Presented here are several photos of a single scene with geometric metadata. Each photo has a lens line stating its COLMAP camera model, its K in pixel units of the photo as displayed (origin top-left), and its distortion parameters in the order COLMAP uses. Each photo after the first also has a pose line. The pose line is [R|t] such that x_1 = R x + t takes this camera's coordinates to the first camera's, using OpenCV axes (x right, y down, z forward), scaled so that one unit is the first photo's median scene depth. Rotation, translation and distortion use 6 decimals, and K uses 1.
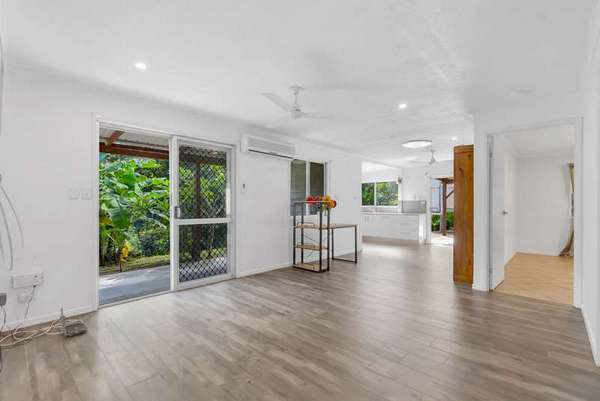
lens RADIAL K [[276.7, 0, 302.3], [0, 276.7, 202.6], [0, 0, 1]] dist [-0.000650, -0.000463]
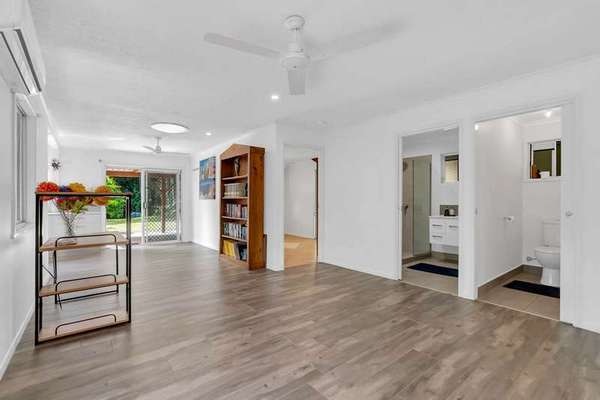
lens RADIAL K [[276.7, 0, 302.3], [0, 276.7, 202.1], [0, 0, 1]] dist [-0.000650, -0.000463]
pose [[0.145528, -0.003522, 0.989348, -0.583166], [-0.006465, 0.999969, 0.004511, 0.011293], [-0.989333, -0.007052, 0.145501, 0.788618]]
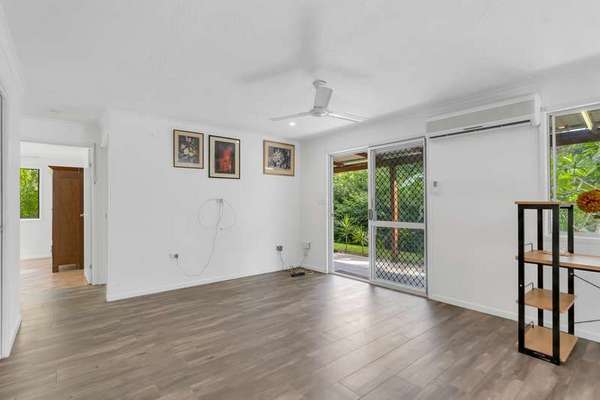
lens RADIAL K [[286.7, 0, 300.0], [0, 286.7, 200.0], [0, 0, 1]] dist [-0.020759, 0.000009]
pose [[-0.120876, -0.017985, -0.992505, 0.815010], [0.009512, 0.999769, -0.019276, -0.004799], [0.992622, -0.011771, -0.120677, 0.932309]]
